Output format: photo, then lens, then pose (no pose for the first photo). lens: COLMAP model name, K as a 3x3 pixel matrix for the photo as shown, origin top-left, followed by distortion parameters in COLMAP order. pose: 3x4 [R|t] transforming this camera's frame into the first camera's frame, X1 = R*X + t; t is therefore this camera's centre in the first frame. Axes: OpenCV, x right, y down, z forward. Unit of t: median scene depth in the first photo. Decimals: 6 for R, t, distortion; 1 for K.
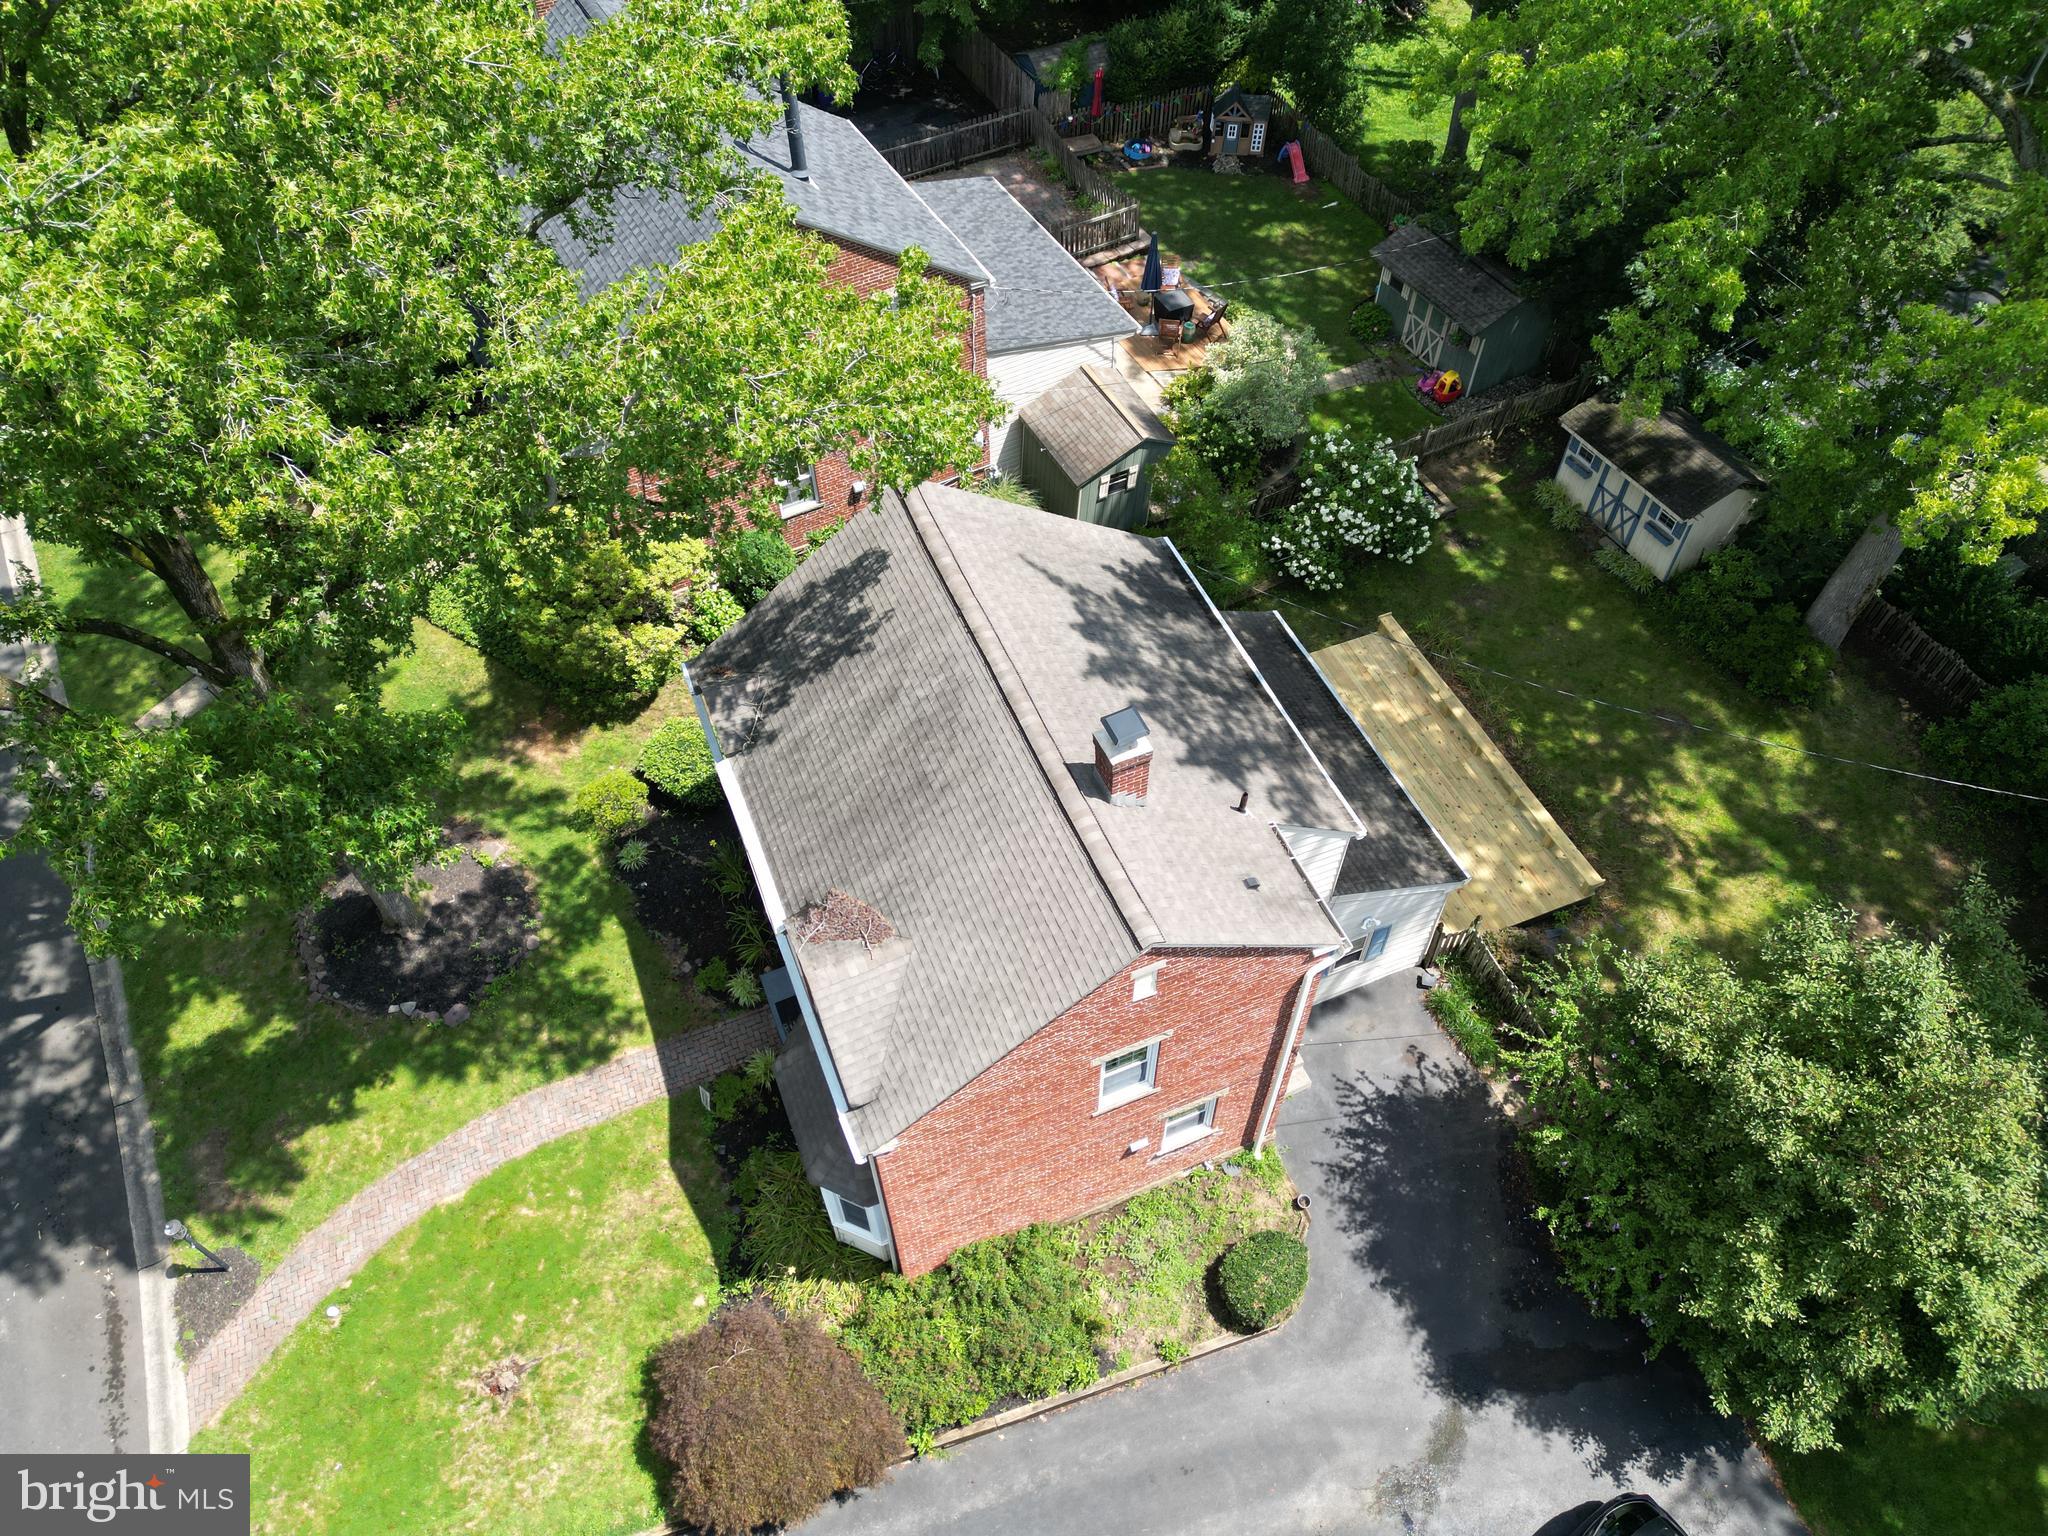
lens RADIAL K [[1452.6, 0, 1032.1], [0, 1452.6, 733.9], [0, 0, 1]] dist [0.075442, -0.093668]
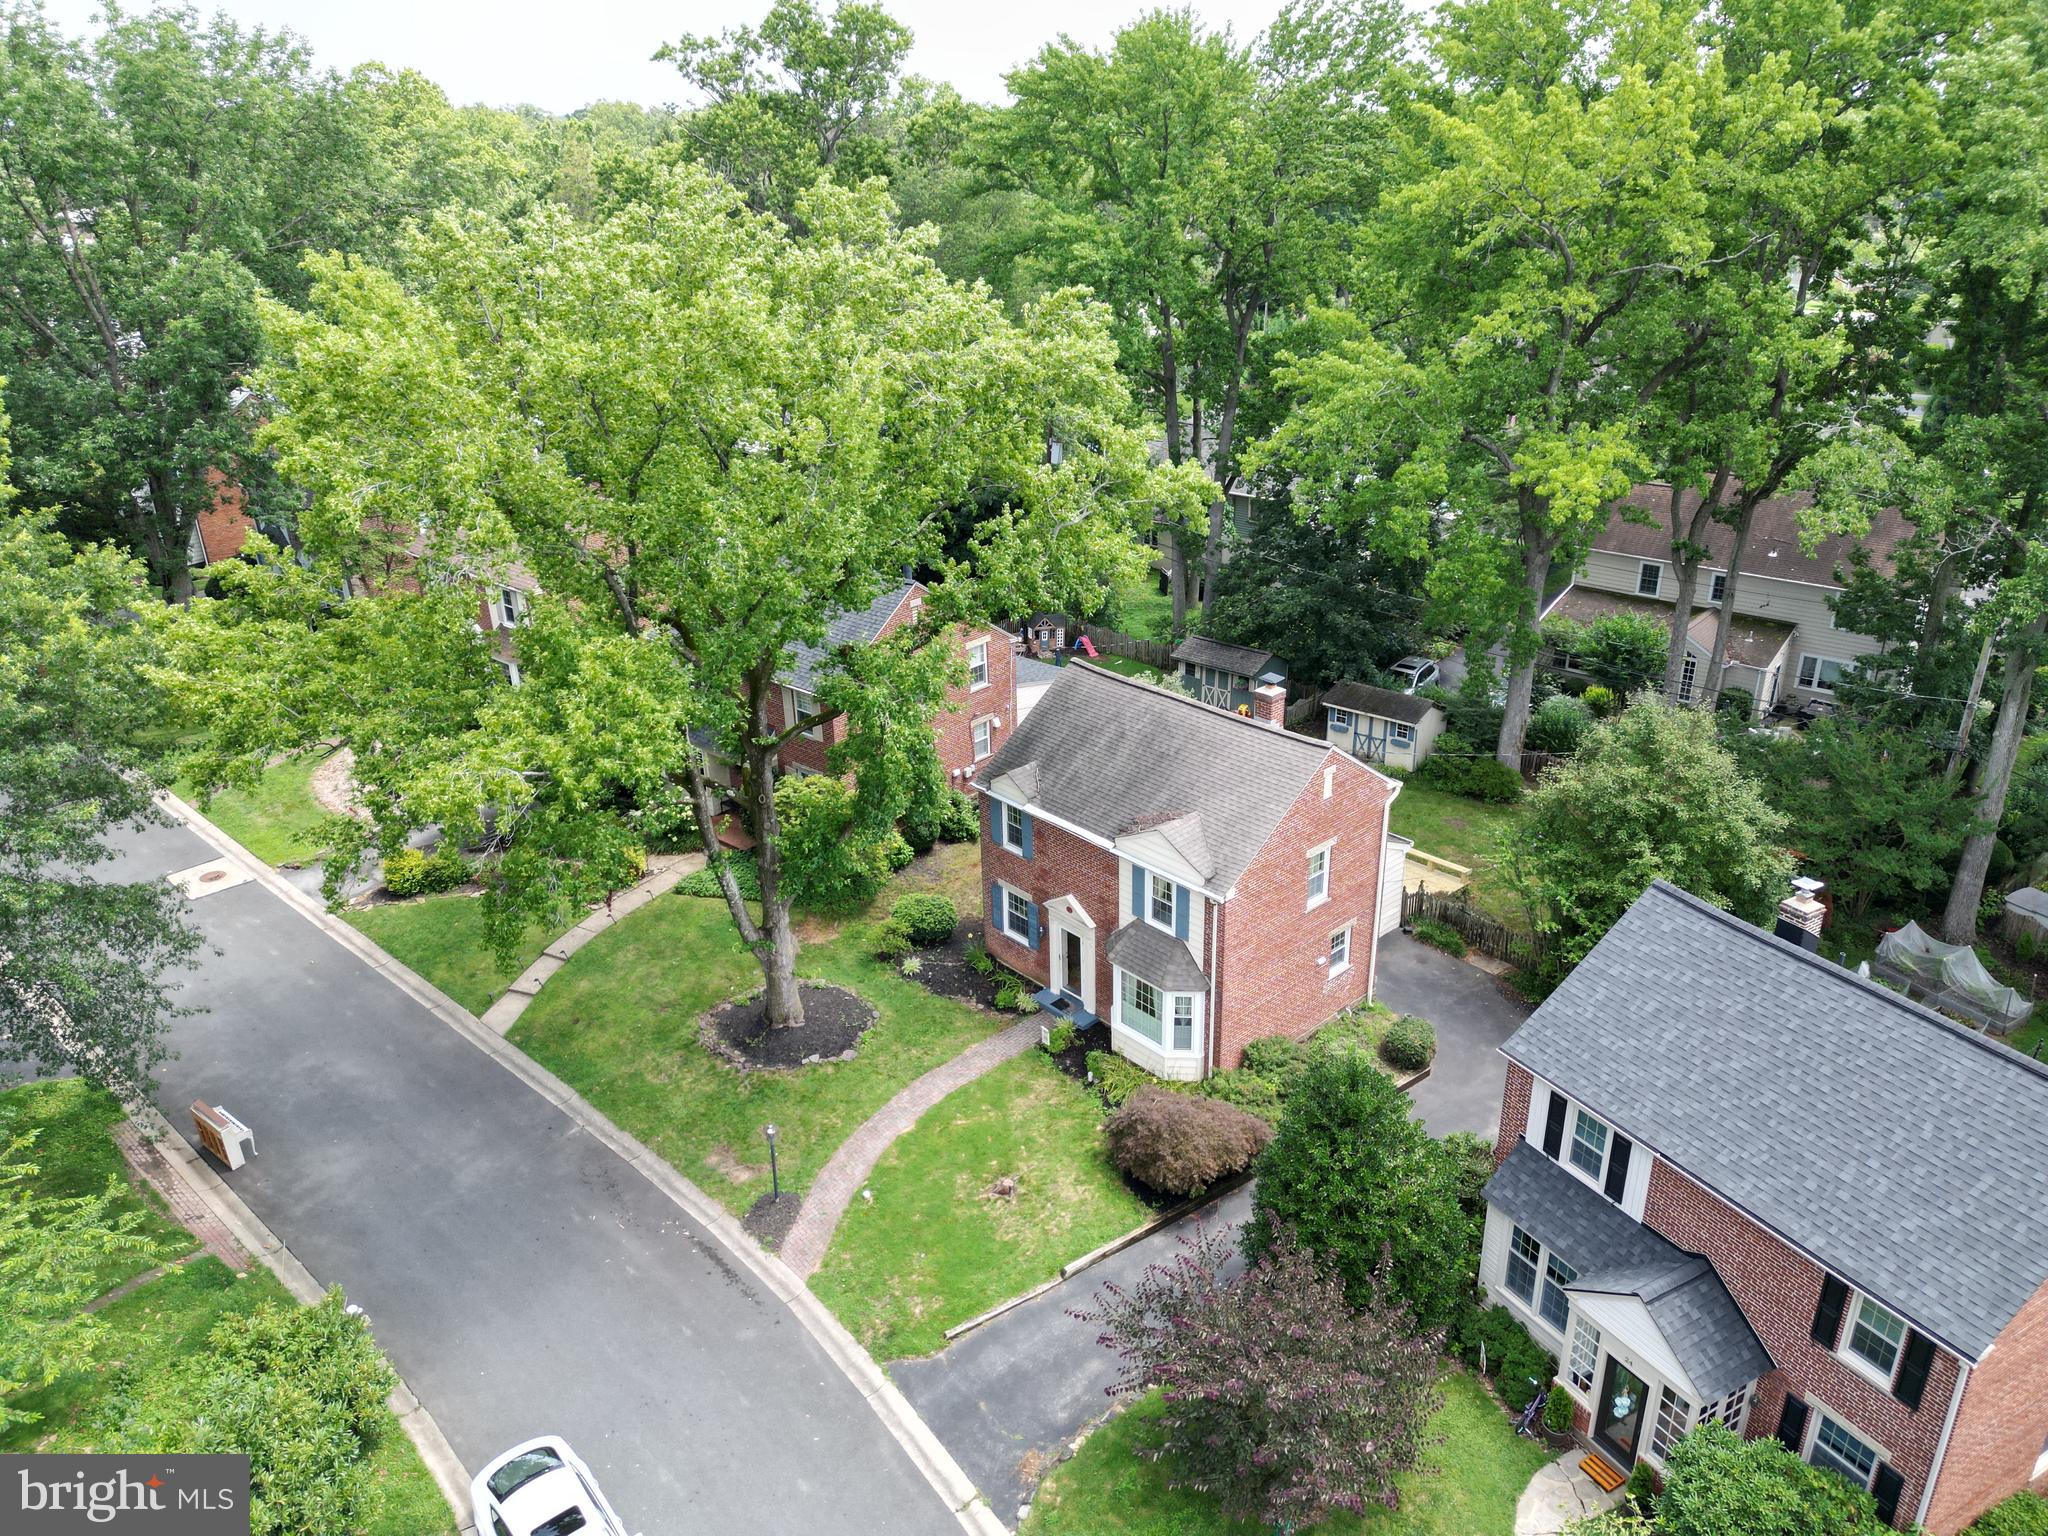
lens RADIAL K [[1438.4, 0, 1020.6], [0, 1438.4, 754.7], [0, 0, 1]] dist [0.076330, -0.086100]
pose [[0.941265, -0.144998, 0.304953, -0.650614], [0.273475, 0.857097, -0.436574, 0.633494], [-0.198072, 0.494328, 0.846408, -0.416512]]
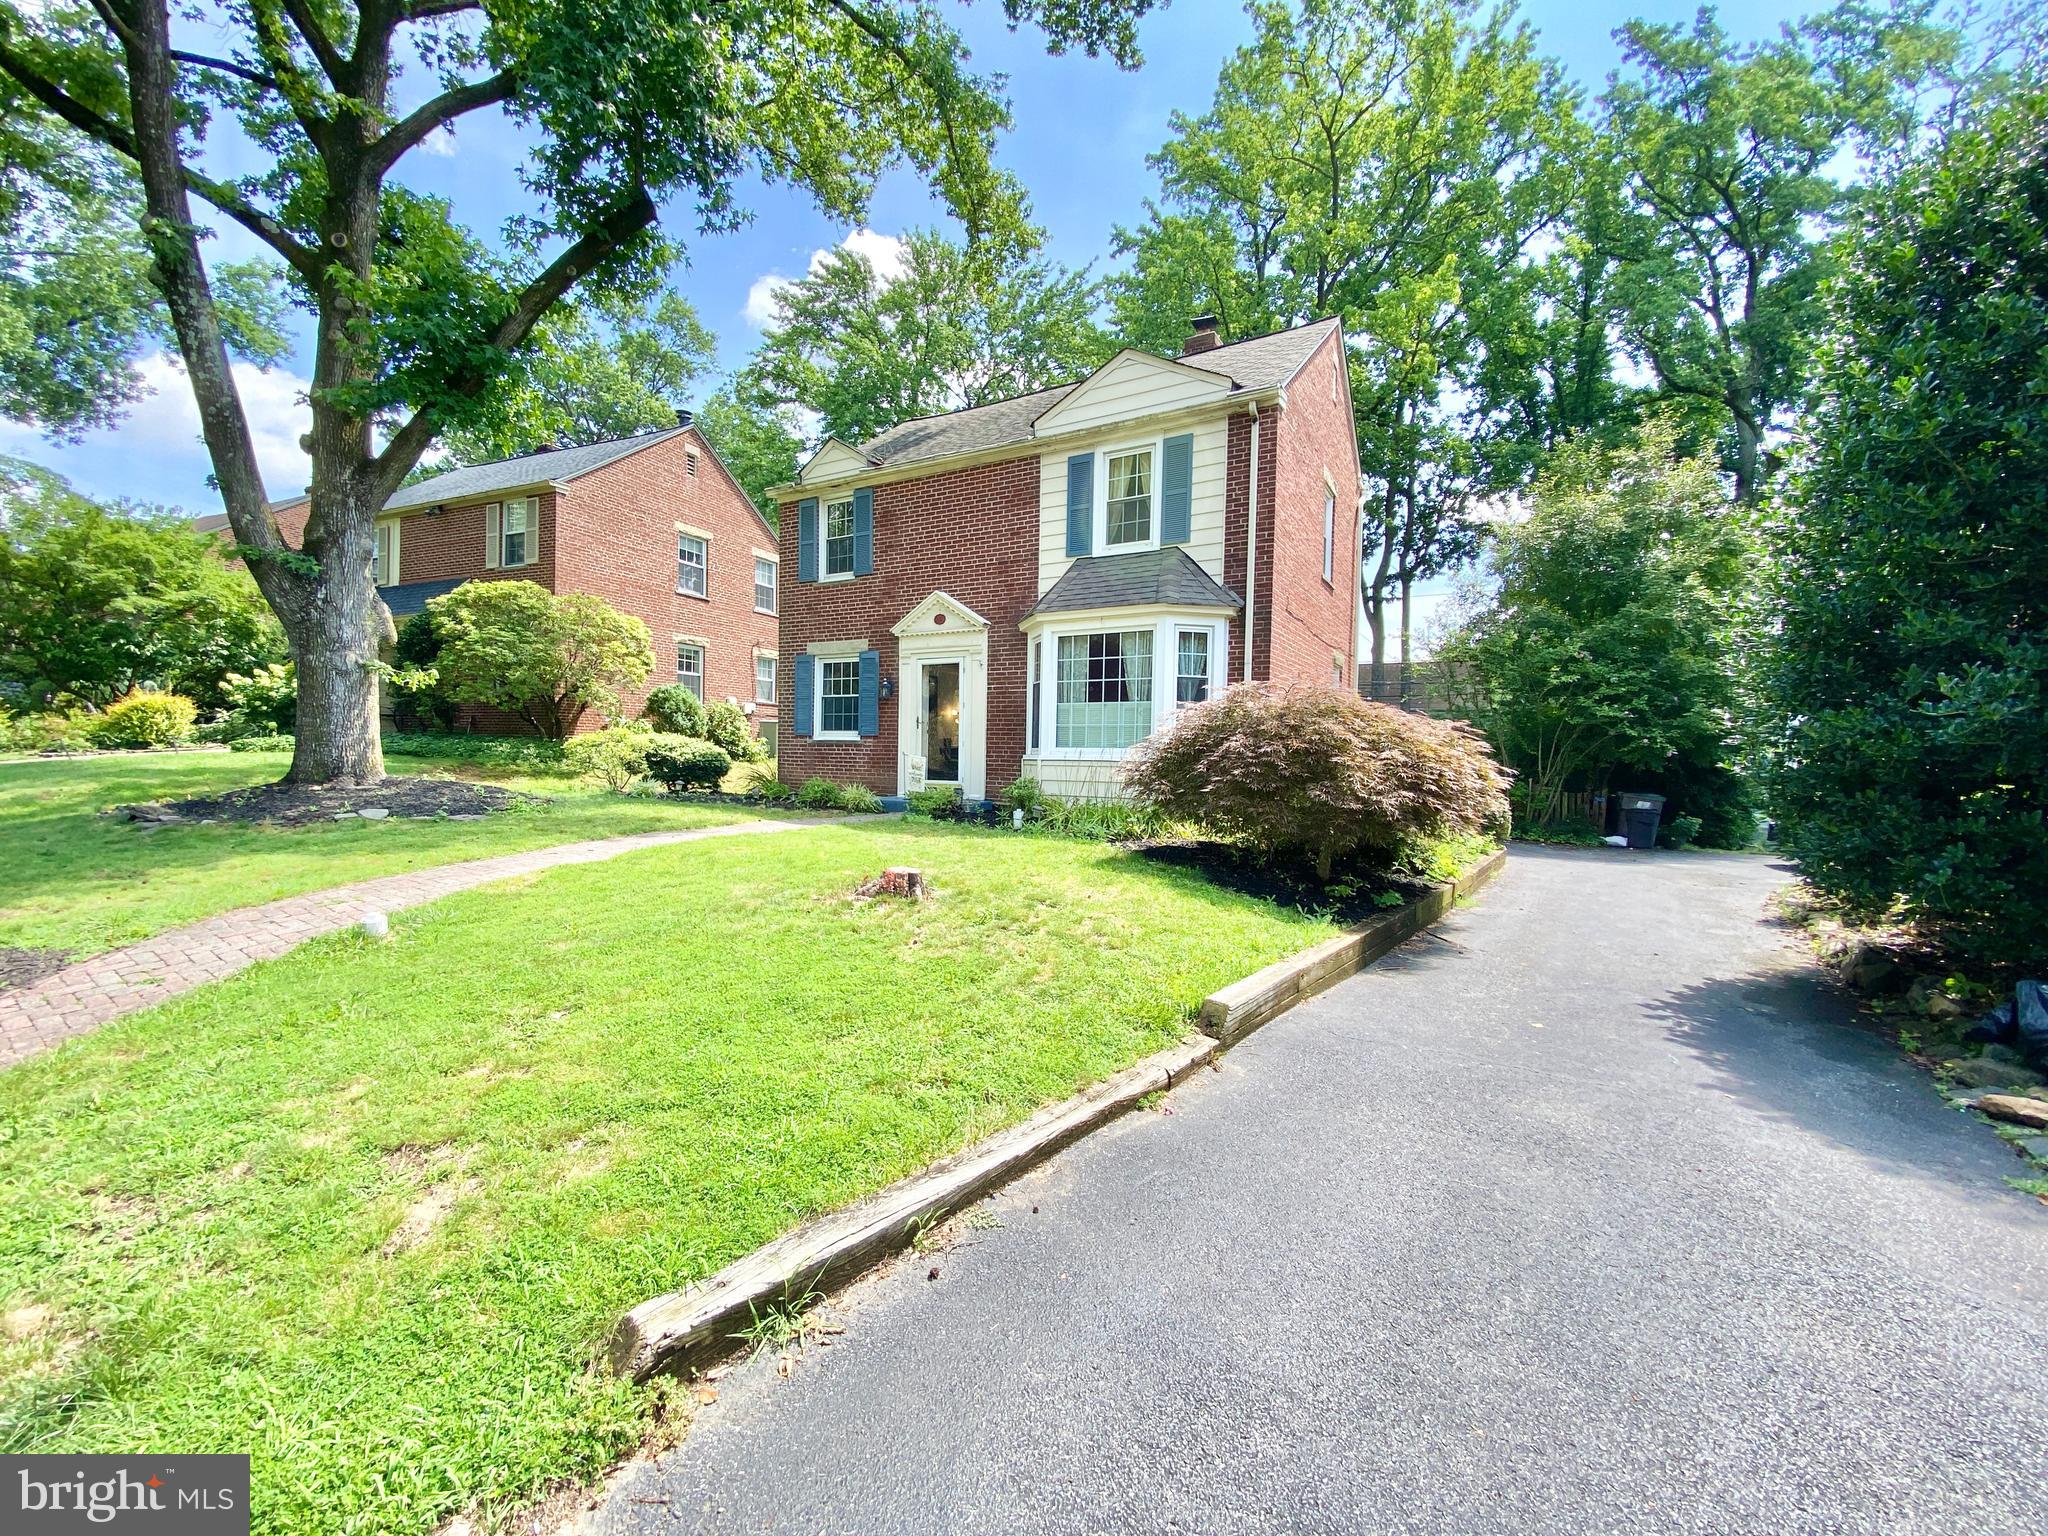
lens RADIAL K [[824.8, 0, 1024.0], [0, 824.8, 768.0], [0, 0, 1]] dist [0.025906, -0.024040]
pose [[0.796756, 0.019075, 0.603999, -0.435063], [0.456212, 0.636478, -0.621906, 0.536405], [-0.396295, 0.771059, 0.498415, 0.732053]]
